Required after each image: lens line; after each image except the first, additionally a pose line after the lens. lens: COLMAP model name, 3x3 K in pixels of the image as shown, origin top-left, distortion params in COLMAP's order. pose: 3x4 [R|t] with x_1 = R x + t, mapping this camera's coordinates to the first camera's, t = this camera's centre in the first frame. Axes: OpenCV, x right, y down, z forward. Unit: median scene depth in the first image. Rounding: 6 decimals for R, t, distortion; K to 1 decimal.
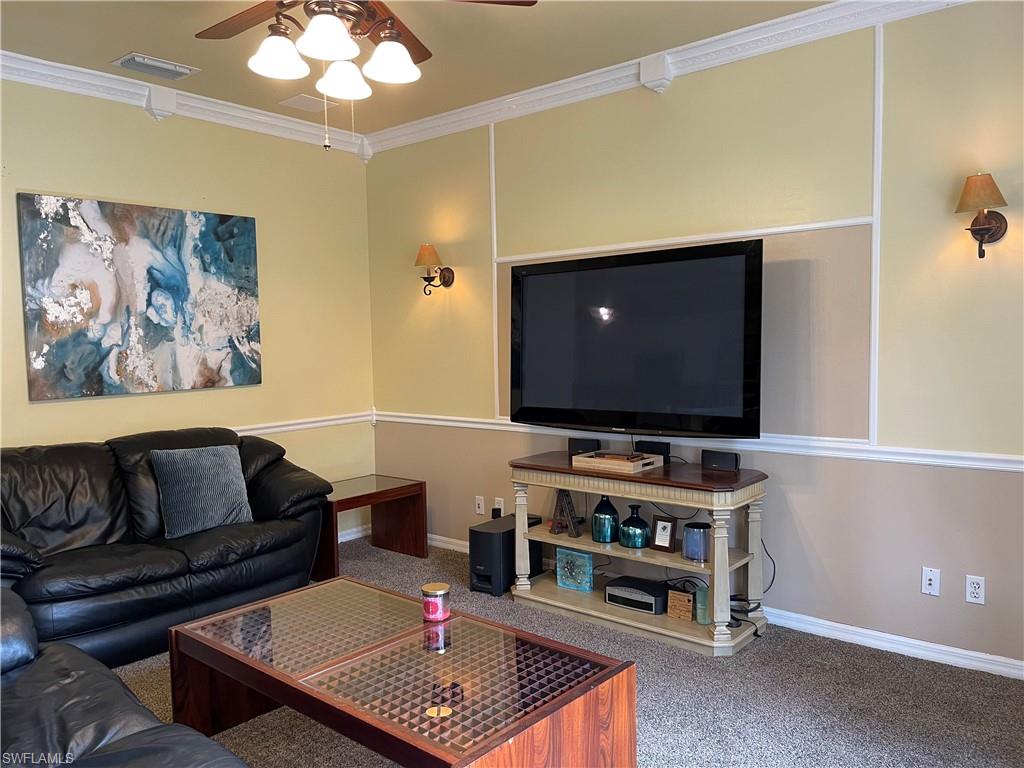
lens RADIAL K [[769.0, 0, 512.0], [0, 769.0, 384.0], [0, 0, 1]] dist [0.002152, -0.000985]
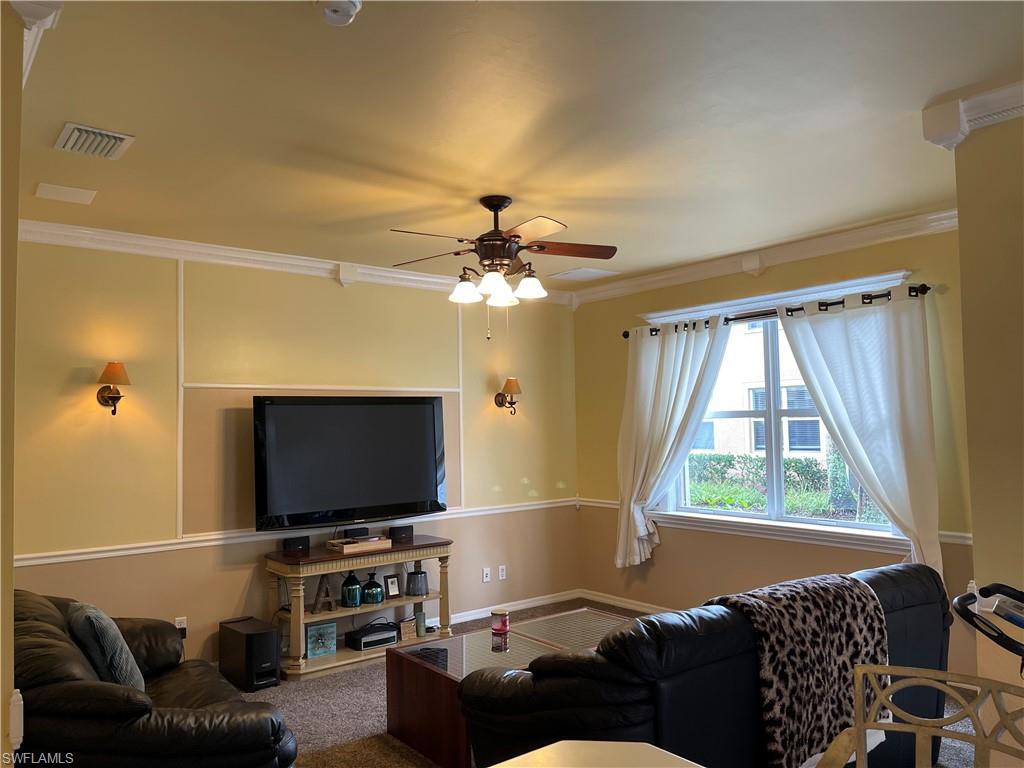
lens RADIAL K [[769.0, 0, 512.0], [0, 769.0, 384.0], [0, 0, 1]] dist [0.002152, -0.000985]
pose [[0.194359, 0.067688, 0.978592, -1.198144], [0.072754, 0.993874, -0.083194, -0.052481], [-0.978229, 0.087366, 0.188244, 0.444146]]
